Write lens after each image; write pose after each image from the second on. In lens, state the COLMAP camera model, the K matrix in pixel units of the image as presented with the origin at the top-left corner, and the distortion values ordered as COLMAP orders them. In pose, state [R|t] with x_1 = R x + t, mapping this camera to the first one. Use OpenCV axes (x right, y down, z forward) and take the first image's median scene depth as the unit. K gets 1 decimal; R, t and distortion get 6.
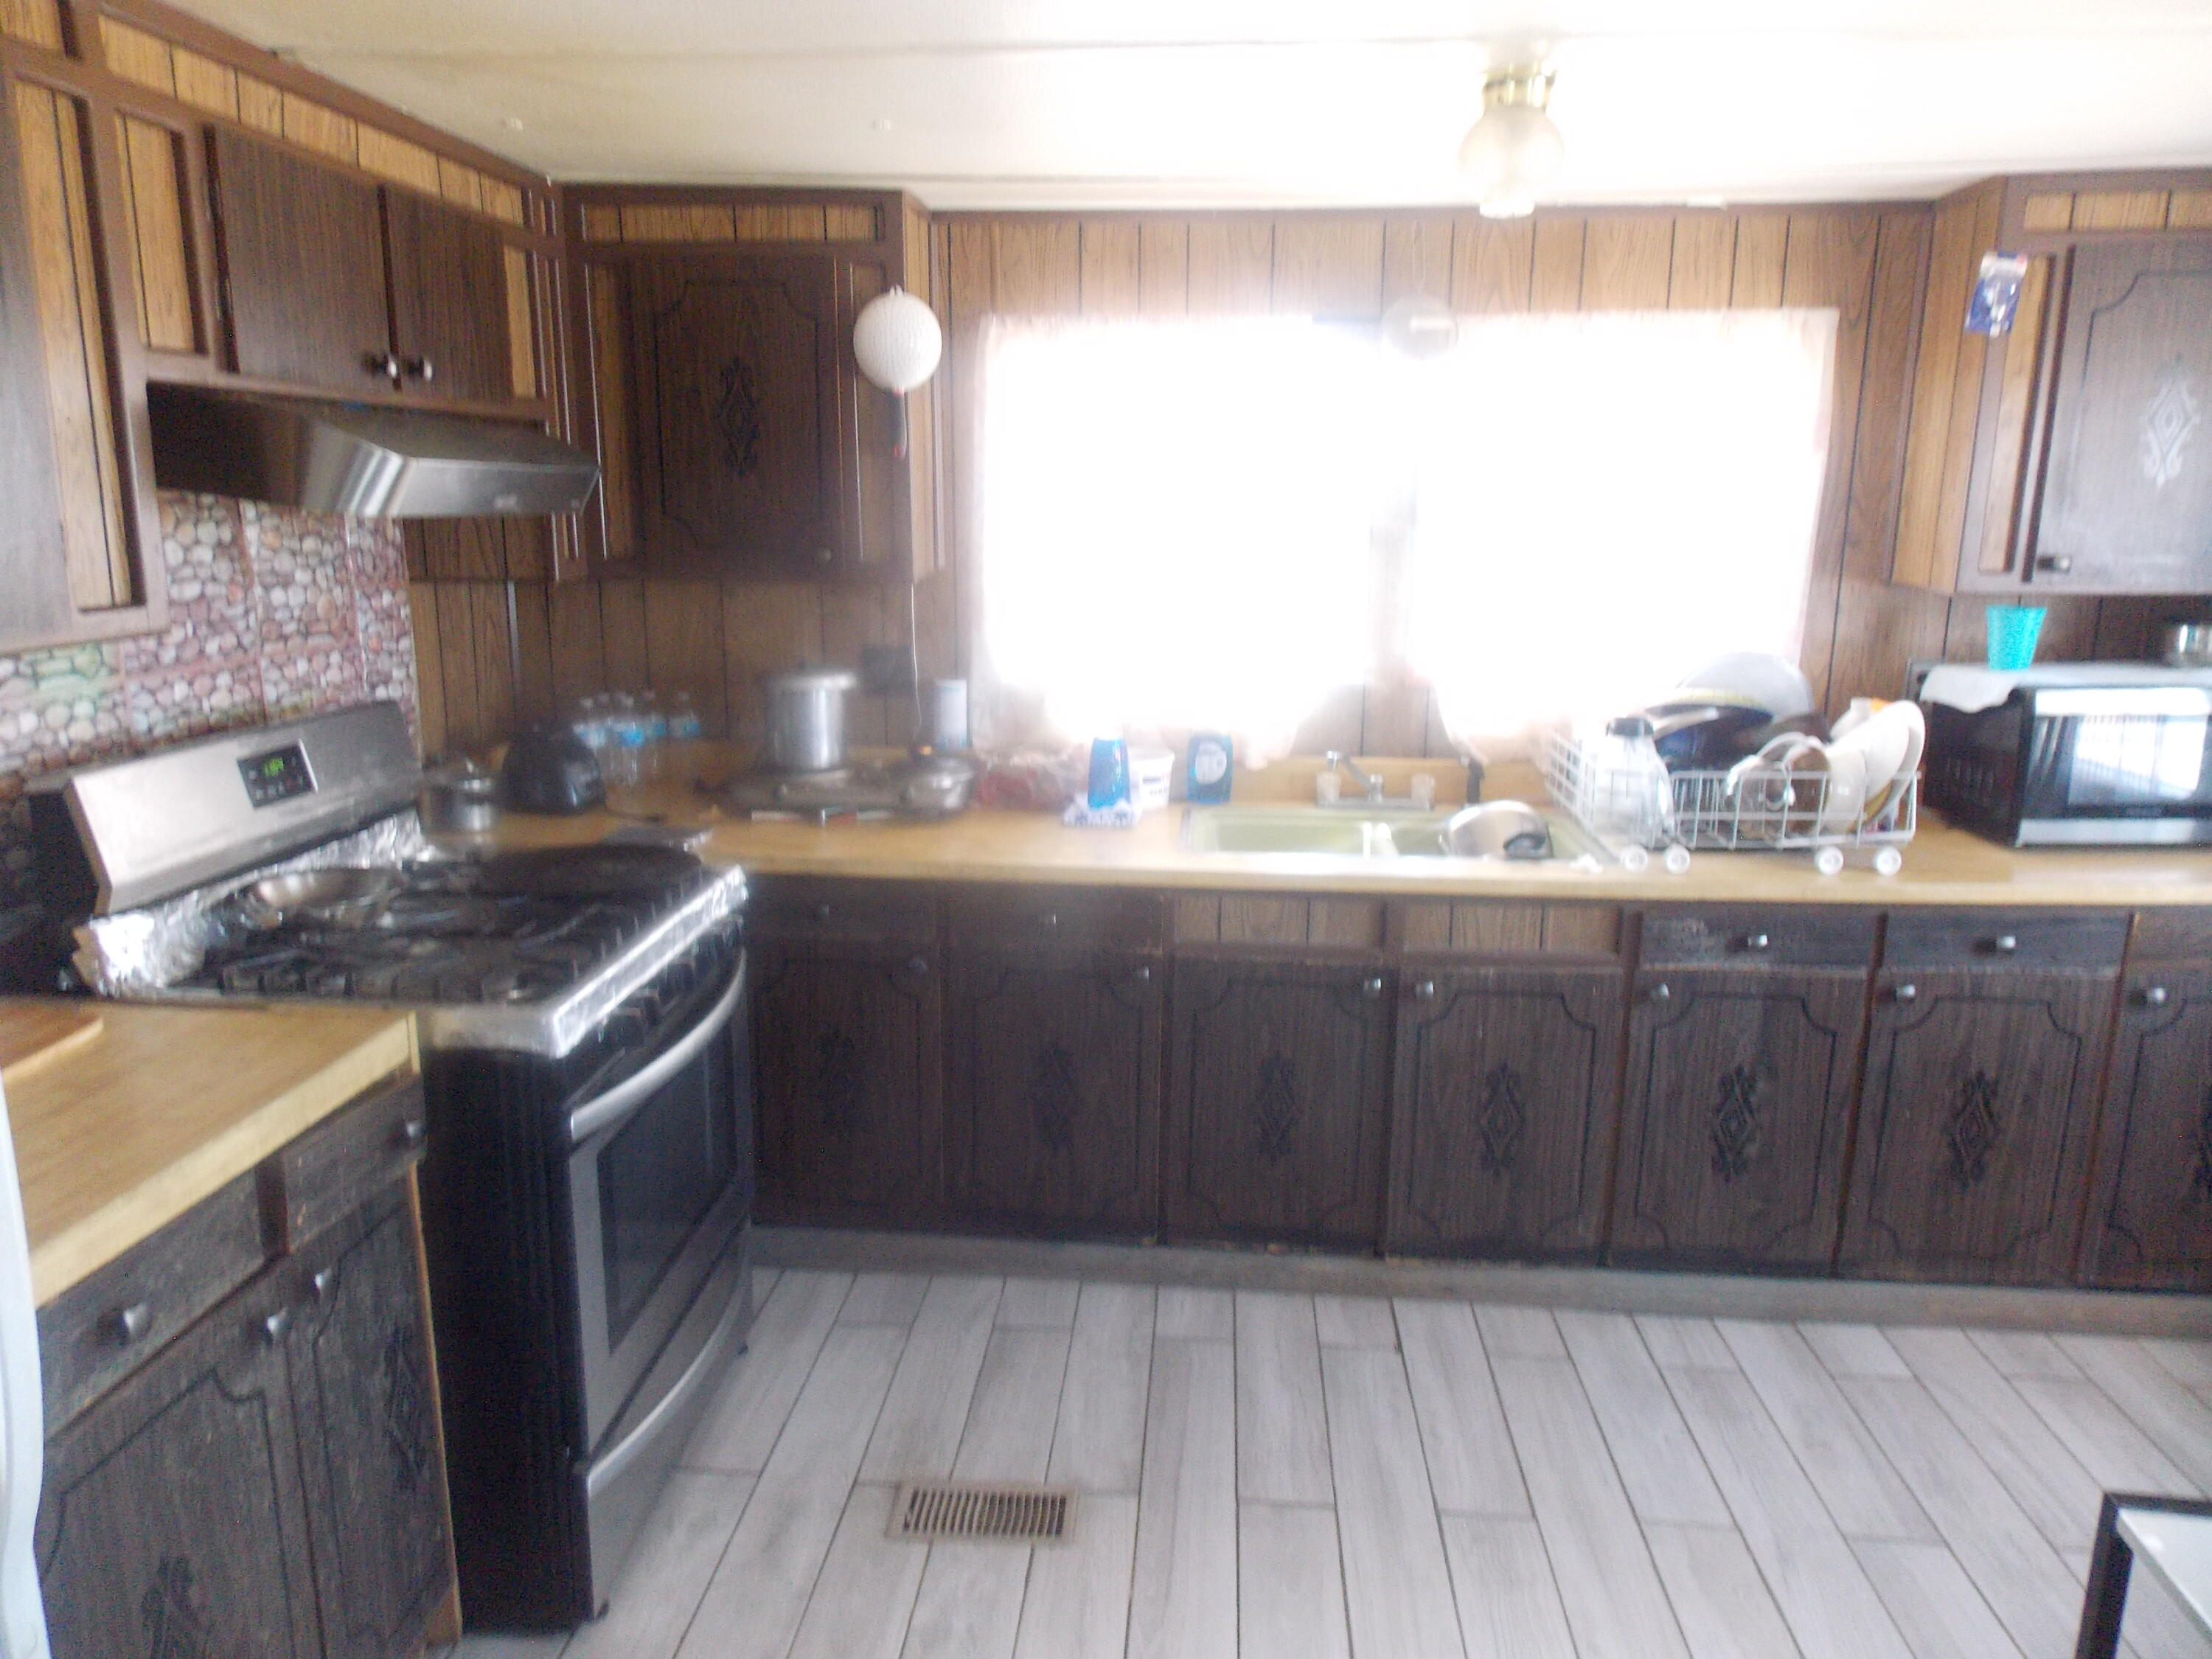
lens RADIAL K [[1465.6, 0, 1106.7], [0, 1465.6, 768.8], [0, 0, 1]] dist [-0.020425, -0.007375]
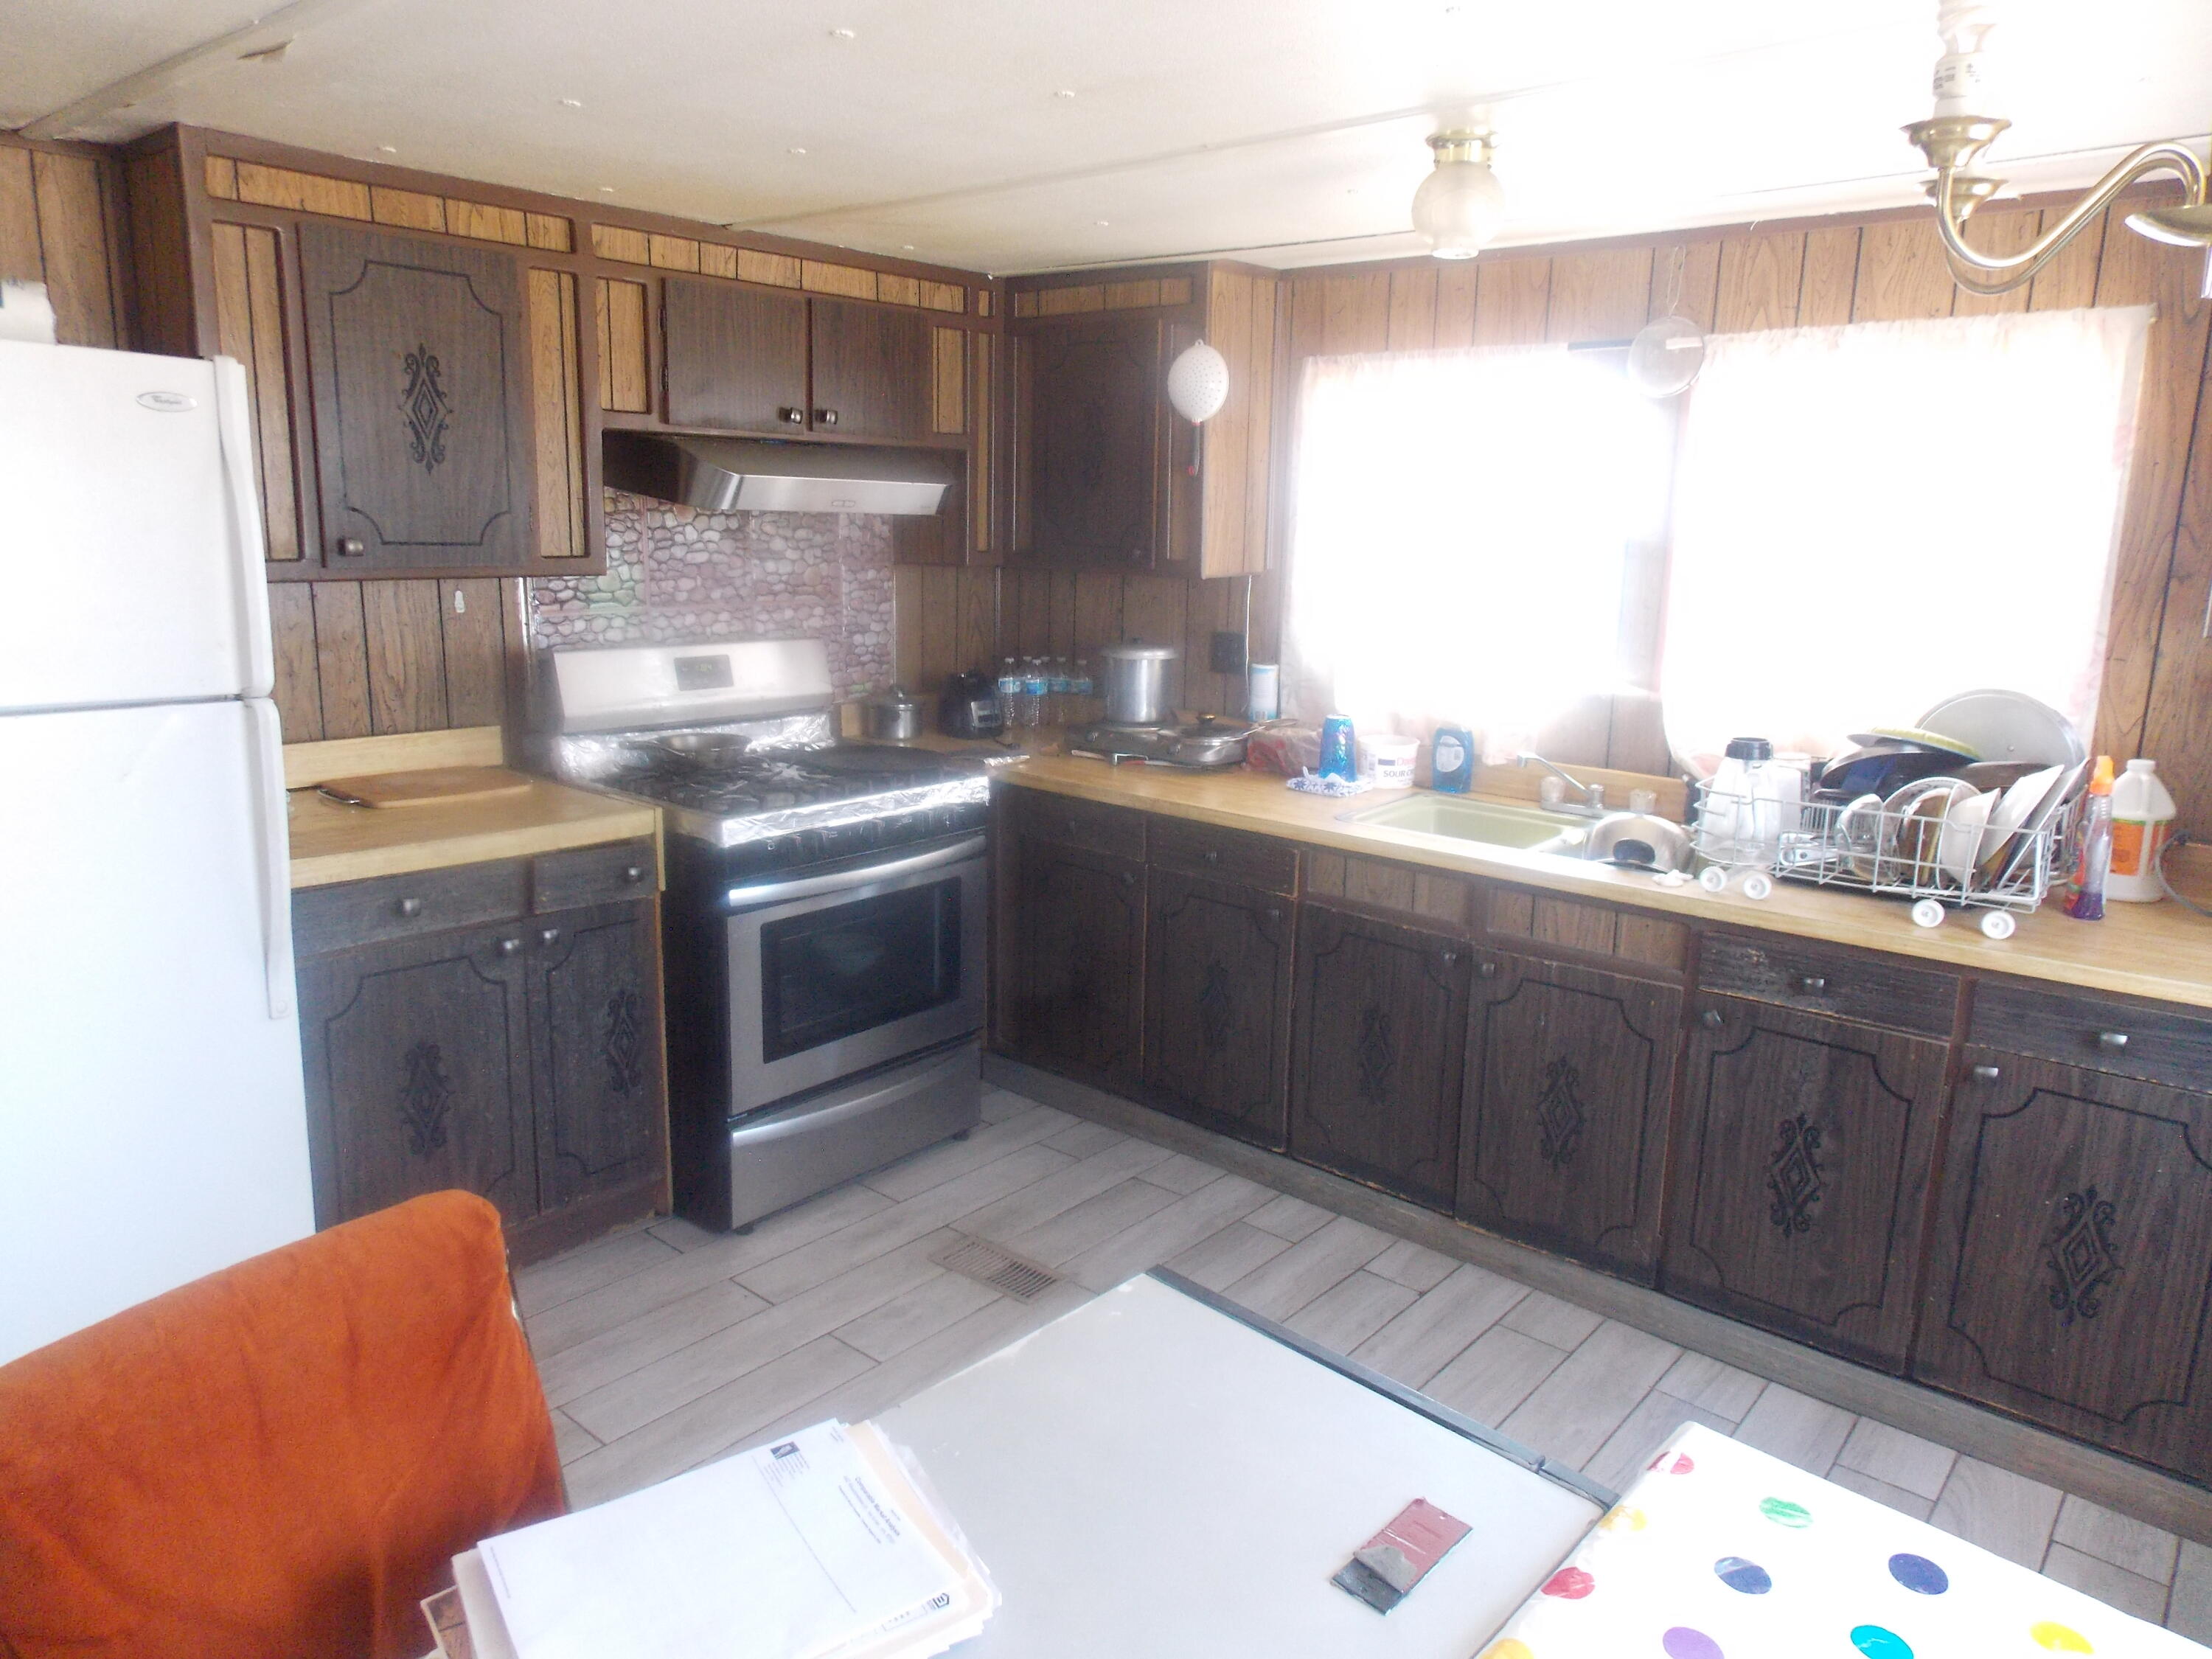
lens RADIAL K [[1465.6, 0, 1106.7], [0, 1465.6, 768.8], [0, 0, 1]] dist [-0.020425, -0.007375]
pose [[0.805642, 0.111057, -0.581900, 0.590698], [-0.123258, 0.992198, 0.018712, 0.019925], [0.579438, 0.056649, 0.813045, -0.038082]]
